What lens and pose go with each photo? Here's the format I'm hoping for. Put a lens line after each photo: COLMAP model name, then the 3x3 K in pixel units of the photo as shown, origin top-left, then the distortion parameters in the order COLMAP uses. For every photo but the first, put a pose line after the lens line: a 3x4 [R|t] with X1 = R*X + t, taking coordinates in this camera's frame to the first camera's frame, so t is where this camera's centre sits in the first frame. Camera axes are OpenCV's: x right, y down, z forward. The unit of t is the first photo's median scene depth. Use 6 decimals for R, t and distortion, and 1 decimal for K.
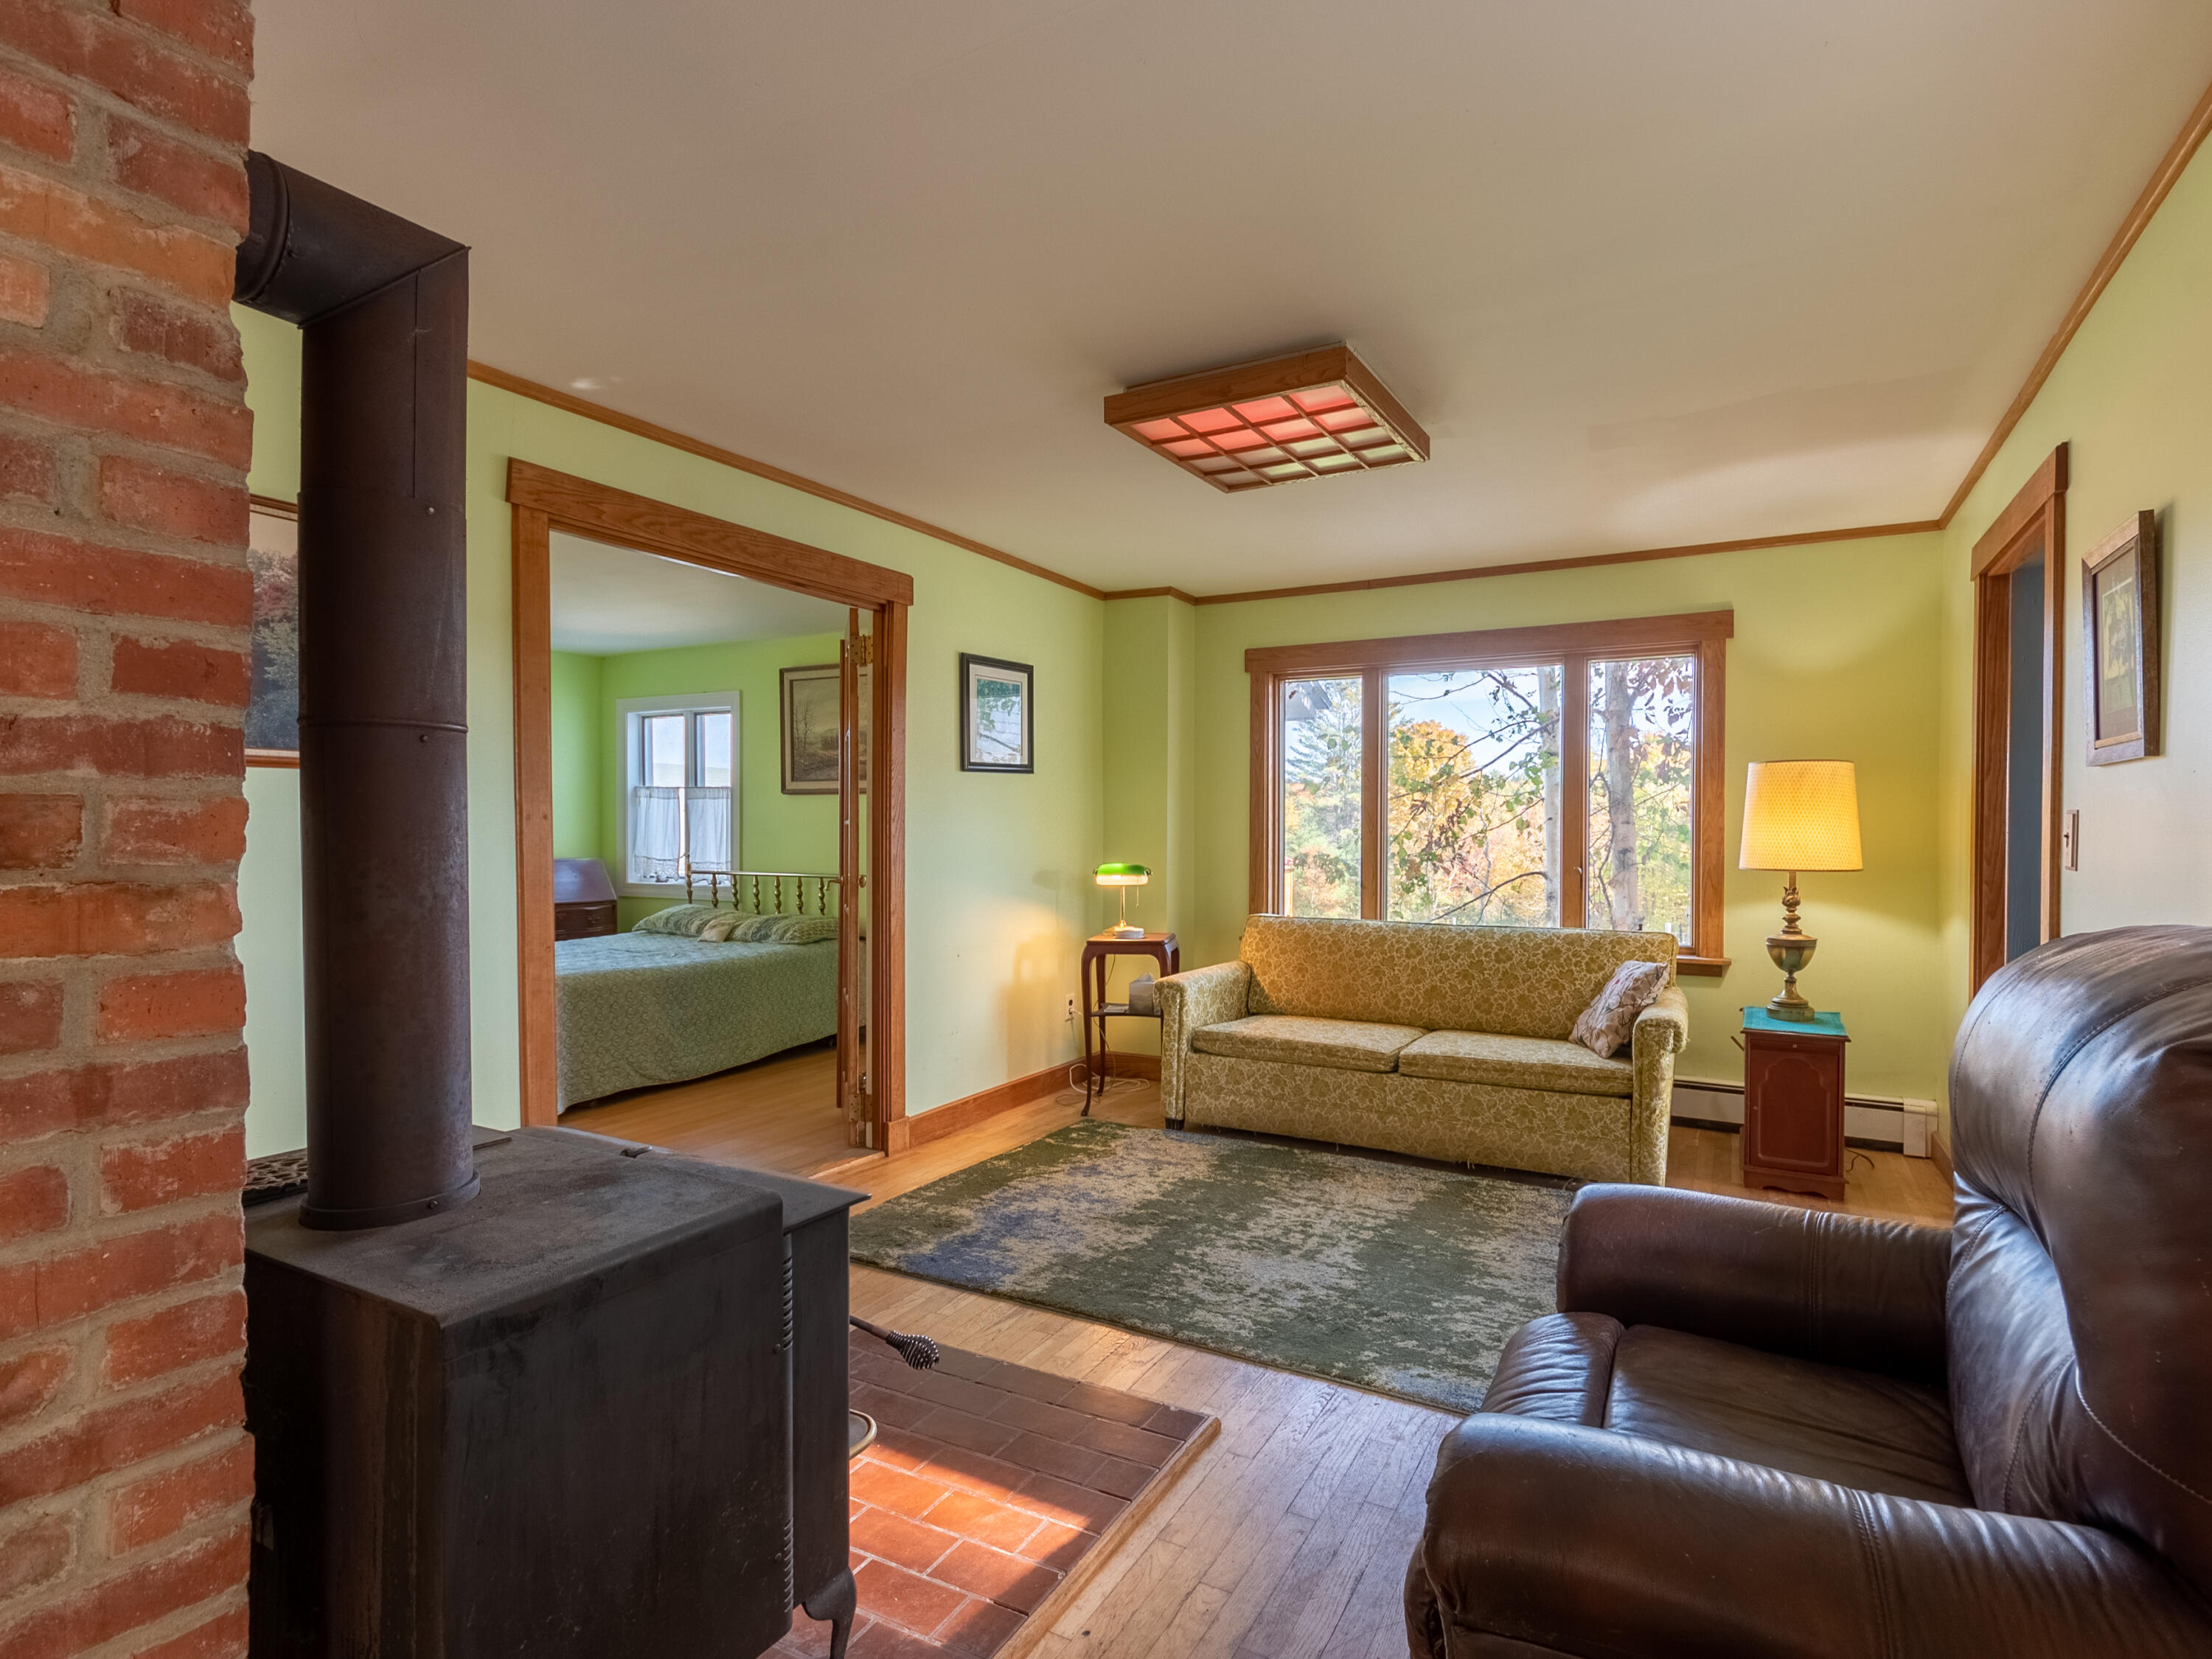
lens RADIAL K [[1086.1, 0, 1198.0], [0, 1086.1, 843.9], [0, 0, 1]] dist [0.002271, -0.002126]
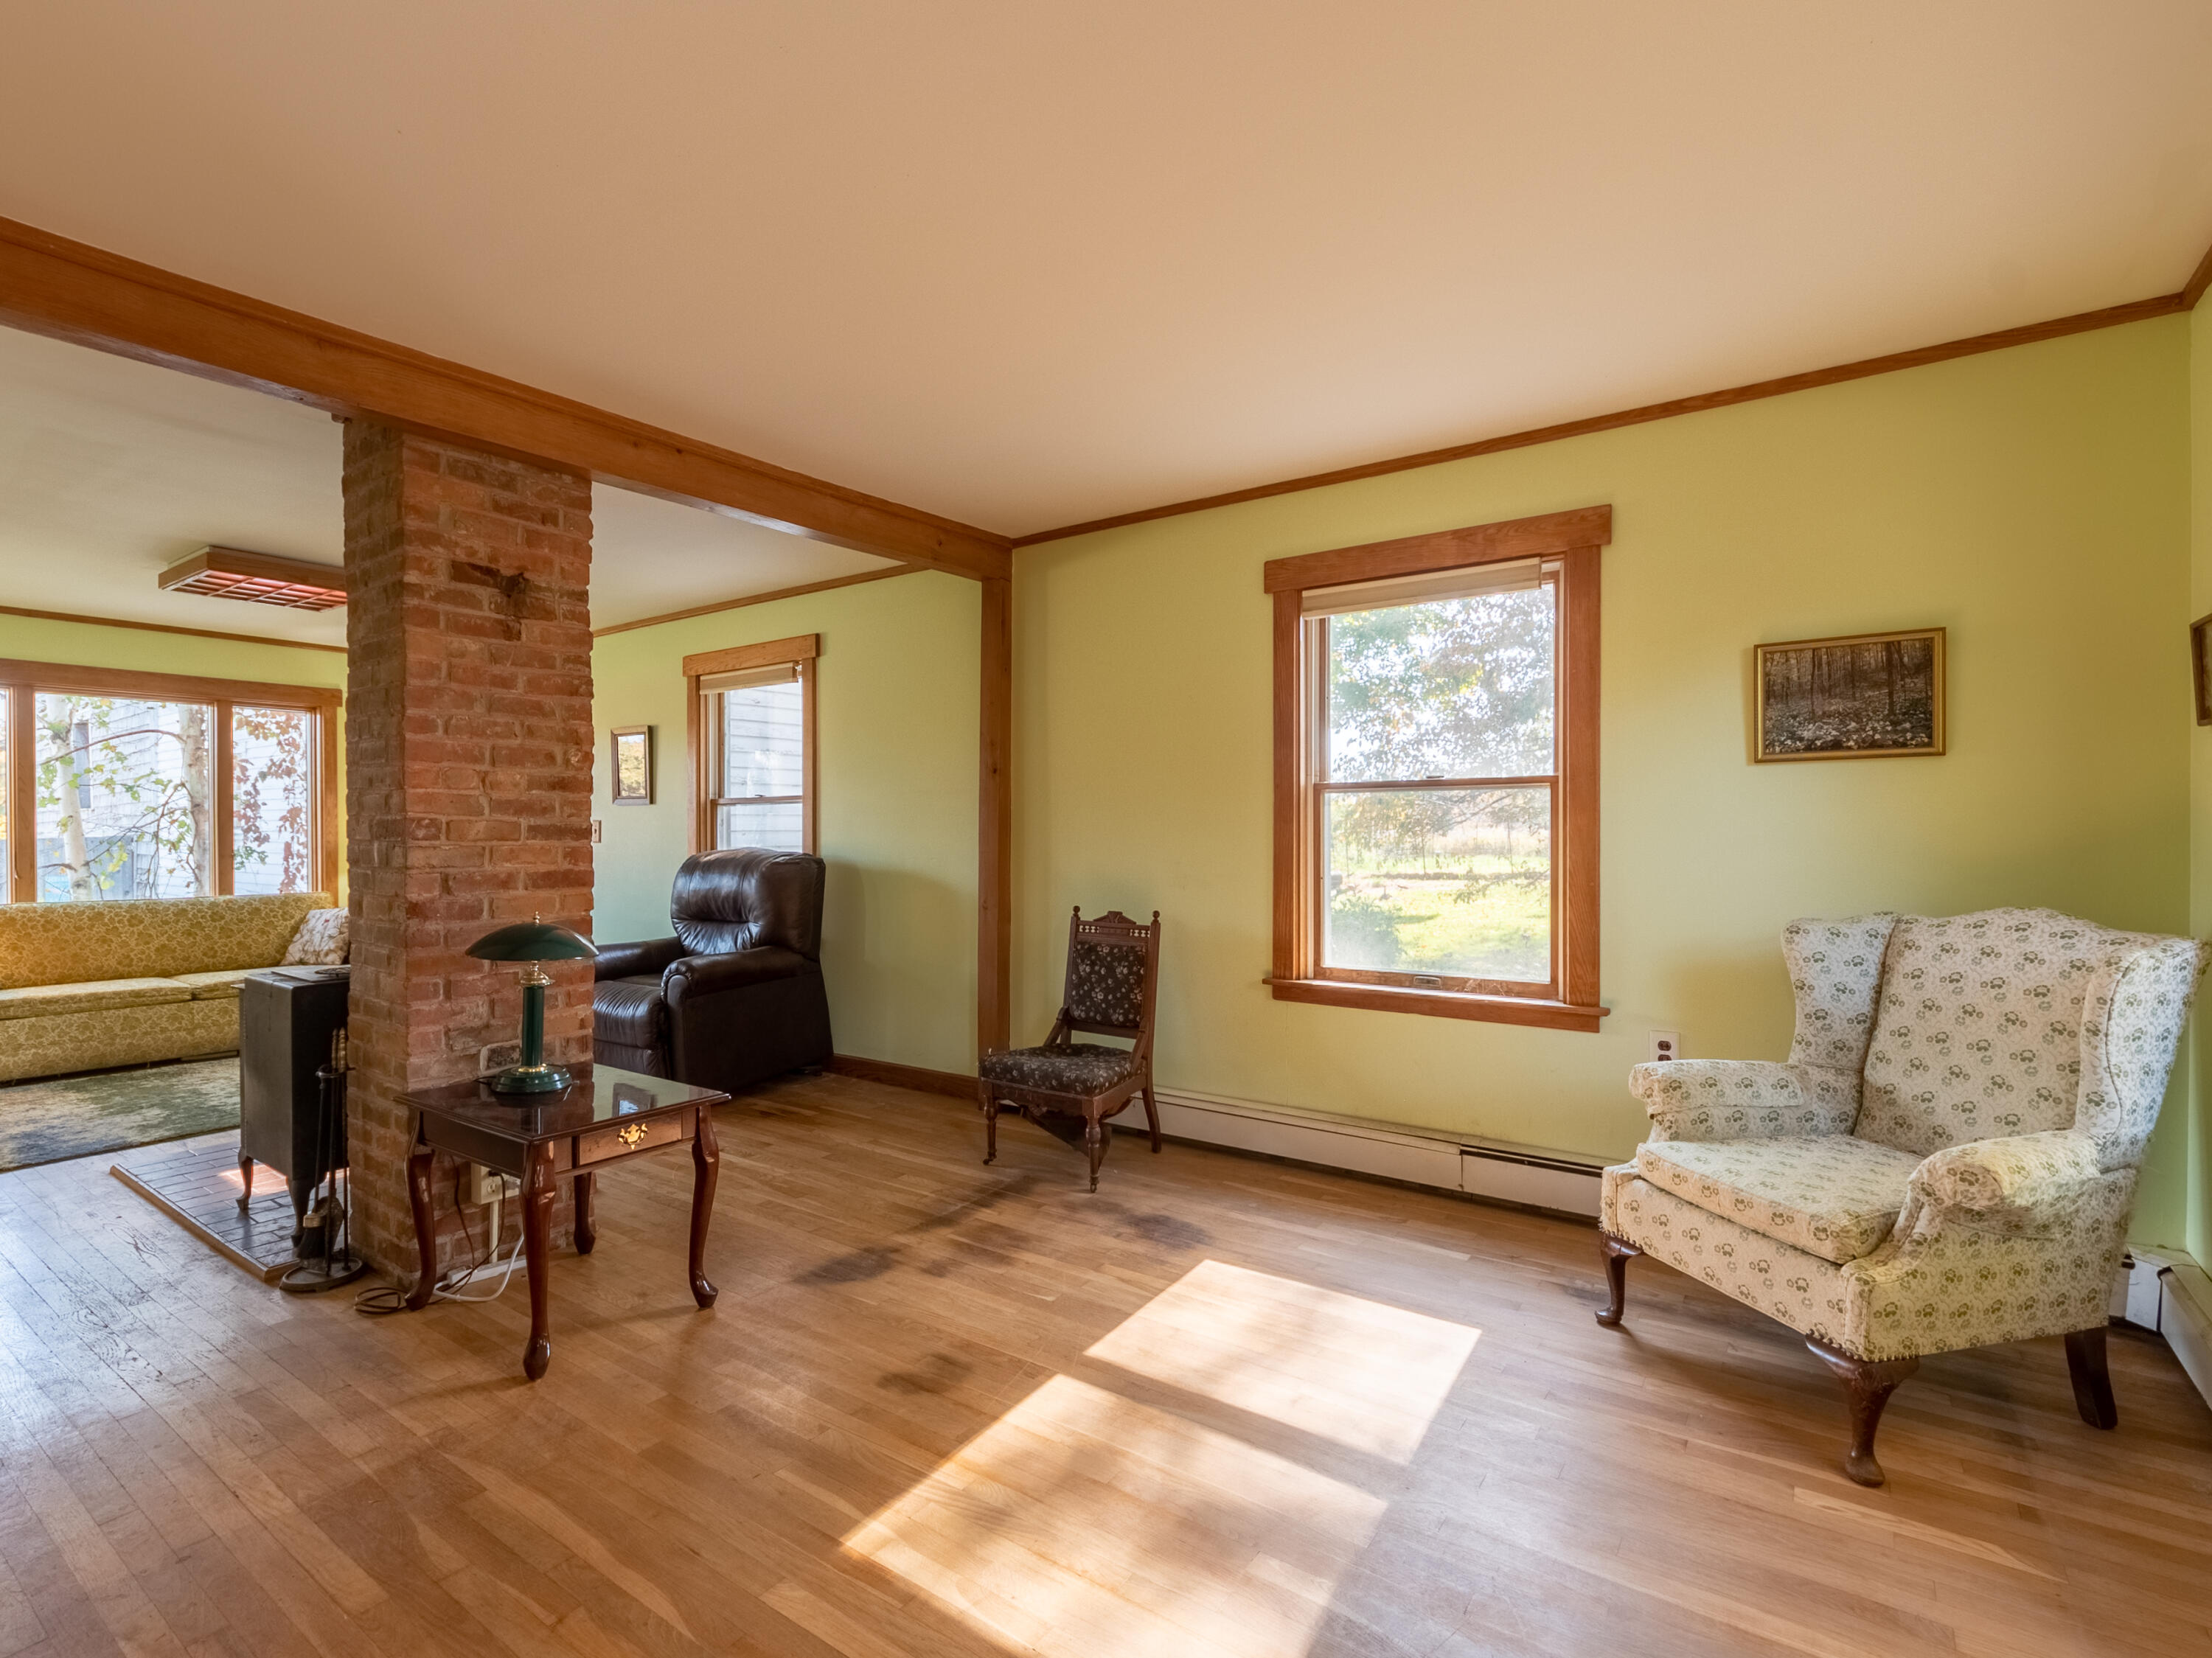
lens RADIAL K [[1086.0, 0, 1016.5], [0, 1086.0, 835.8], [0, 0, 1]] dist [0.002271, -0.002126]
pose [[0.192260, -0.007682, 0.981314, -1.004118], [0.011030, 0.999923, 0.005666, 0.002561], [-0.981282, 0.009735, 0.192330, -0.316369]]
